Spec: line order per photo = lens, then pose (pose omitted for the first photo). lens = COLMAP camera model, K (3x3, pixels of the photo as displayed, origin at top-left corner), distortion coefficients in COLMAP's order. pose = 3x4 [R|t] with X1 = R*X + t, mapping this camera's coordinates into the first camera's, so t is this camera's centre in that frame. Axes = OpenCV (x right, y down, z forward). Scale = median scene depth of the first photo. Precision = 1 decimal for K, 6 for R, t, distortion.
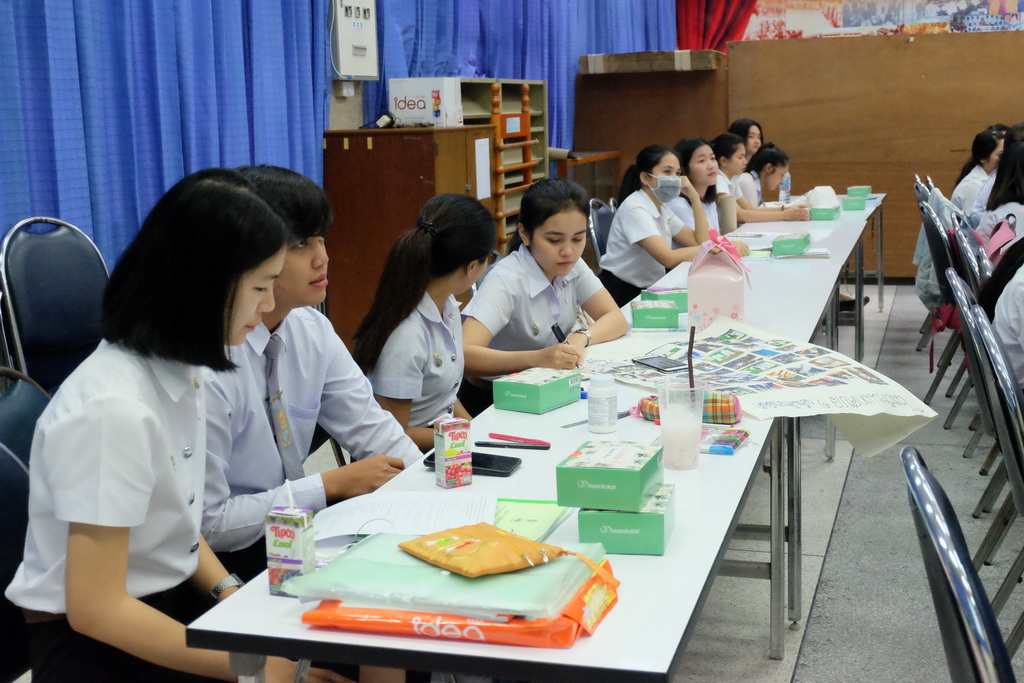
lens RADIAL K [[1351.2, 0, 515.6], [0, 1351.2, 341.2], [0, 0, 1]] dist [-0.006318, 0.000000]
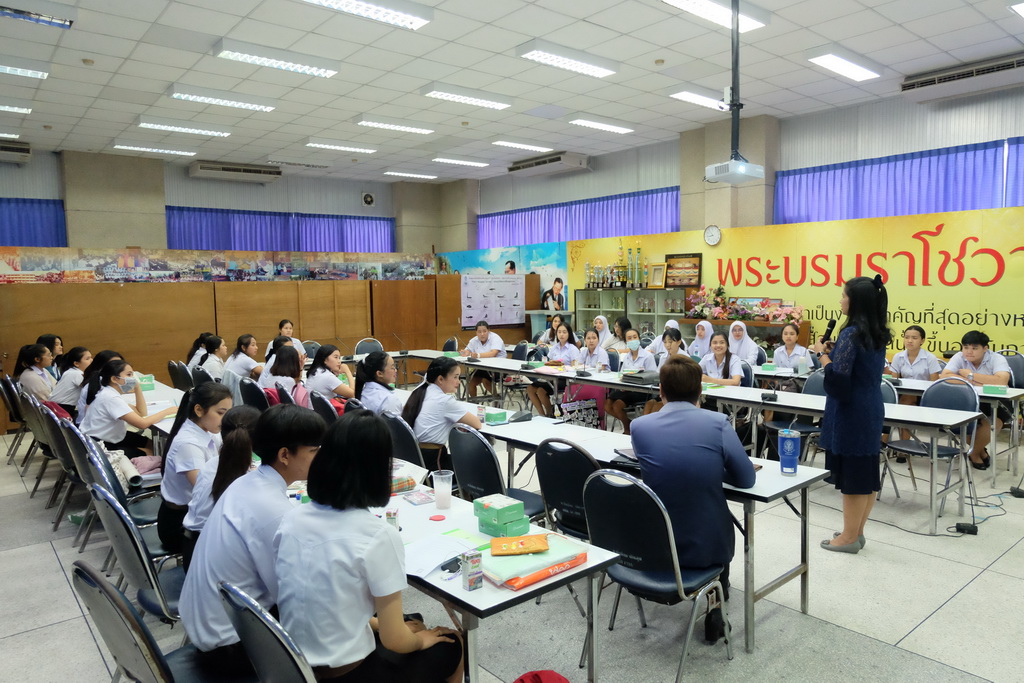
lens RADIAL K [[706.2, 0, 517.1], [0, 706.2, 337.4], [0, 0, 1]] dist [0.037732, 0.002242]
pose [[0.562739, -0.045002, 0.825408, -0.150002], [0.146898, 0.988068, -0.046280, -0.023162], [-0.813477, 0.147295, 0.562636, 0.025803]]
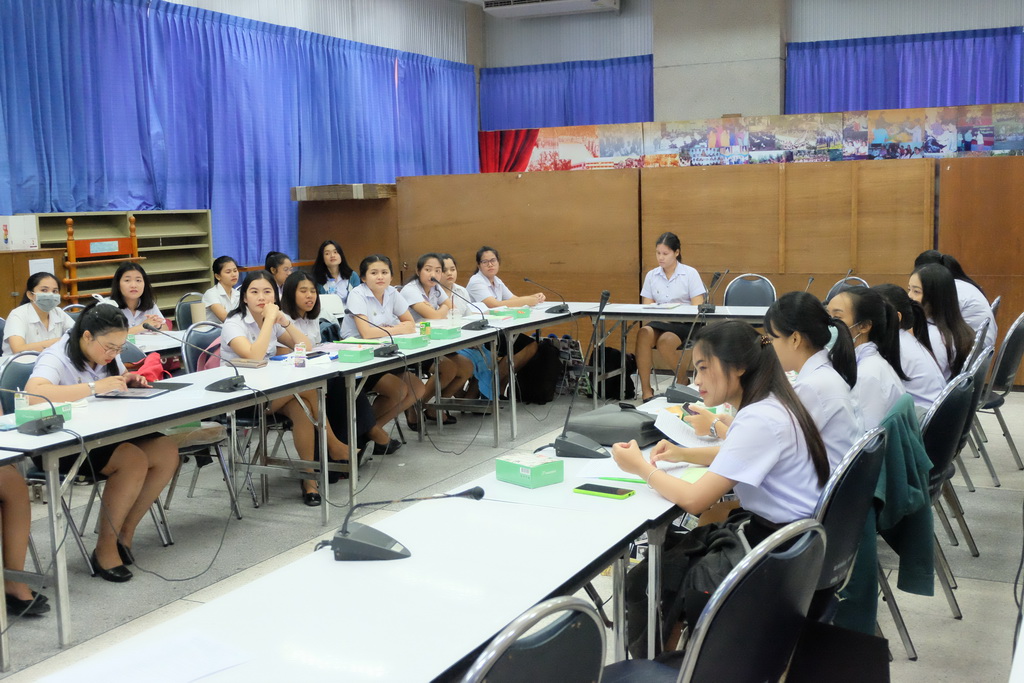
lens RADIAL K [[1157.6, 0, 512.7], [0, 1157.6, 343.3], [0, 0, 1]] dist [-0.010272, 0.000000]
pose [[0.988082, 0.023036, -0.152194, 0.337985], [-0.030107, 0.998564, -0.044318, -0.012465], [0.150955, 0.048372, 0.987357, -0.055920]]
